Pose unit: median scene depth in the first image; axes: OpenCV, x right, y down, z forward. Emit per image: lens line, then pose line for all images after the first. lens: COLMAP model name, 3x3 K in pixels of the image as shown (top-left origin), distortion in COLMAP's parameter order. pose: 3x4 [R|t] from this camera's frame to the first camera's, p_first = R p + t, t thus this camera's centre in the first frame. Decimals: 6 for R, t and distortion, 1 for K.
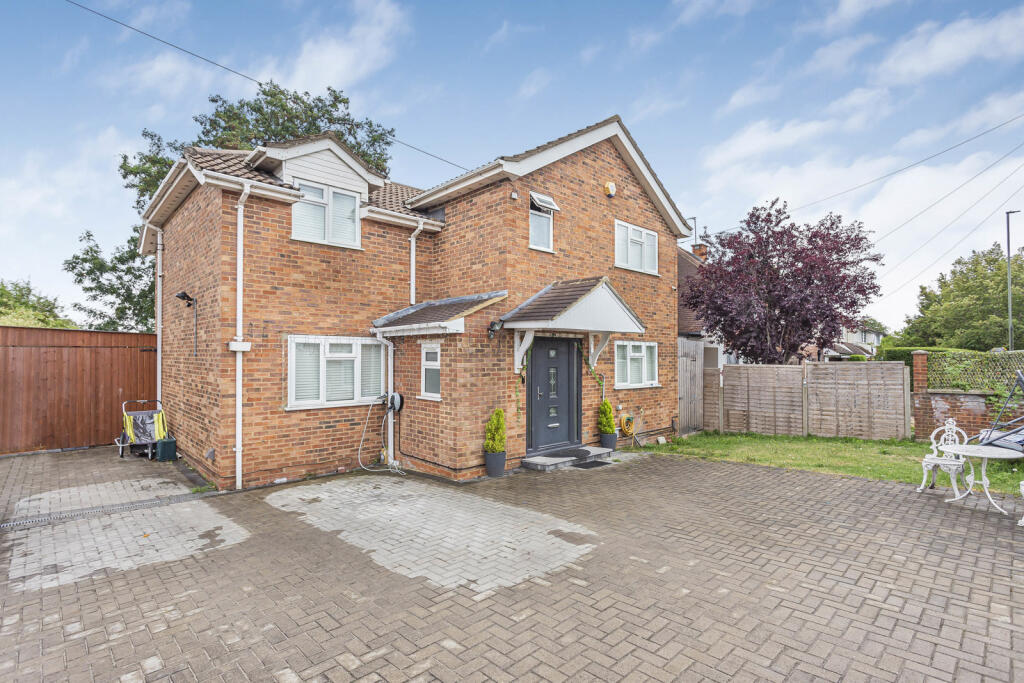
lens RADIAL K [[505.2, 0, 534.2], [0, 505.2, 339.8], [0, 0, 1]] dist [0.013428, 0.000917]
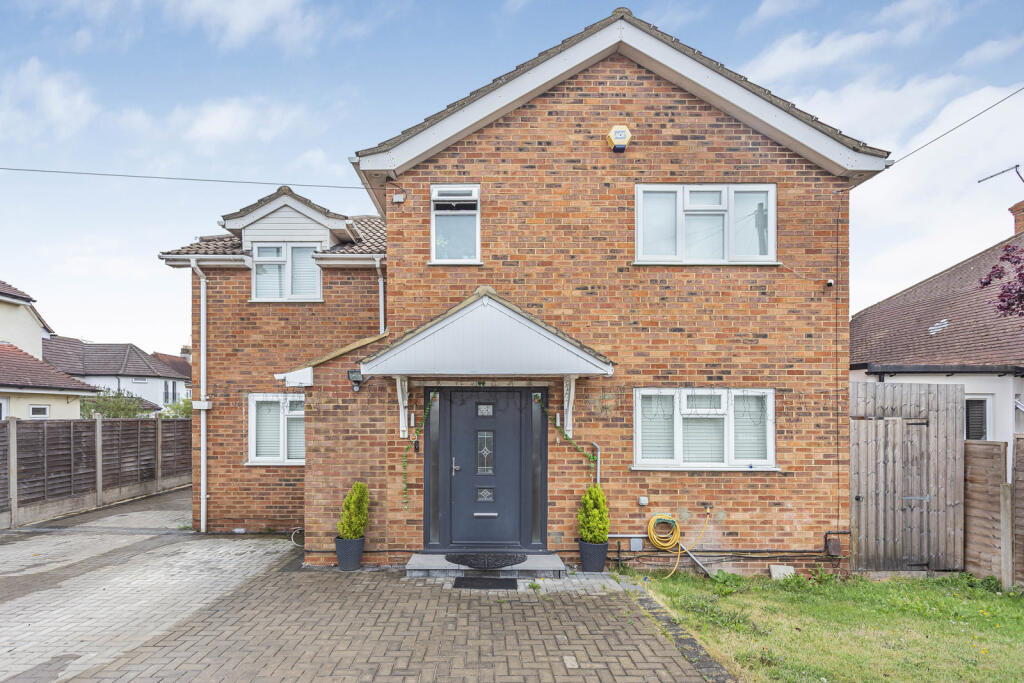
lens RADIAL K [[532.8, 0, 457.2], [0, 532.8, 403.2], [0, 0, 1]] dist [0.001889, 0.009384]
pose [[0.698987, -0.012860, -0.715018, 0.563386], [0.022917, 0.999728, 0.004422, 0.014178], [0.714767, -0.019477, 0.699092, 0.495353]]
